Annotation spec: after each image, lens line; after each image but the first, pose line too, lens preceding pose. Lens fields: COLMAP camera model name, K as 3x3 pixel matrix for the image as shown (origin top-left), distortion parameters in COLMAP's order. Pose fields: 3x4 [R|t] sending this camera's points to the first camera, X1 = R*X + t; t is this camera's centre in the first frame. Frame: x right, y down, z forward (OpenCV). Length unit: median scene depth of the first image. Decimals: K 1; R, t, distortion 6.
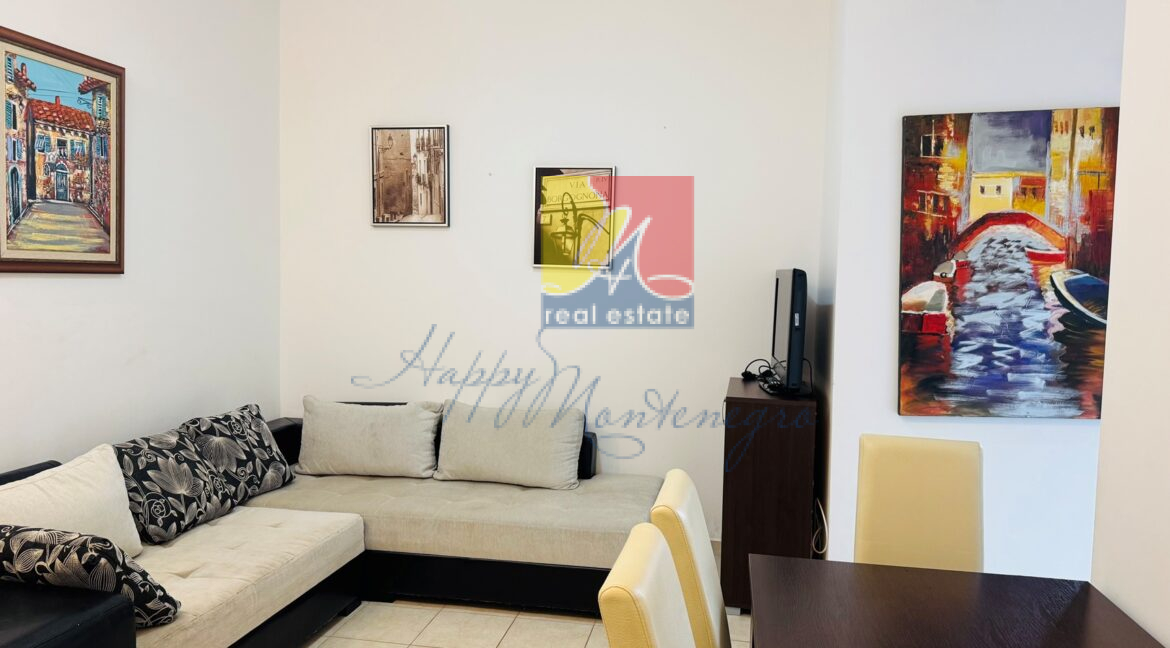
lens RADIAL K [[820.7, 0, 581.4], [0, 820.7, 328.2], [0, 0, 1]] dist [0.077745, -0.088054]
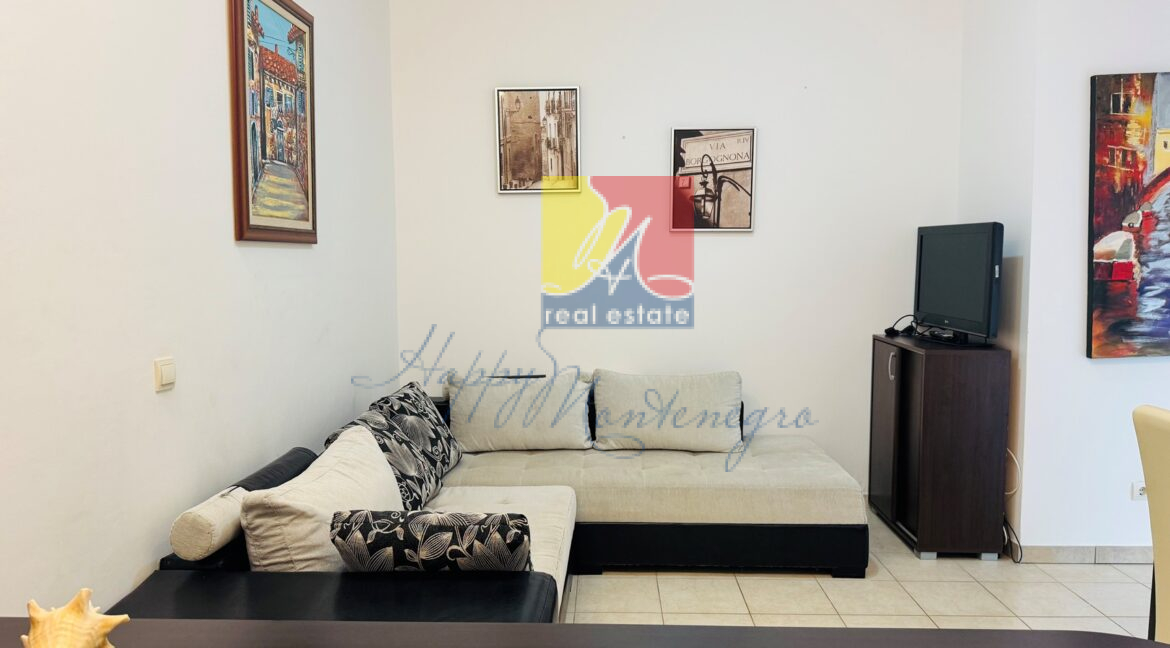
lens RADIAL K [[811.5, 0, 583.1], [0, 811.5, 328.0], [0, 0, 1]] dist [0.127635, -0.202453]
pose [[0.987510, -0.039559, 0.152512, -0.426255], [0.035528, 0.998946, 0.029064, 0.012280], [-0.153501, -0.023283, 0.987874, 0.059444]]
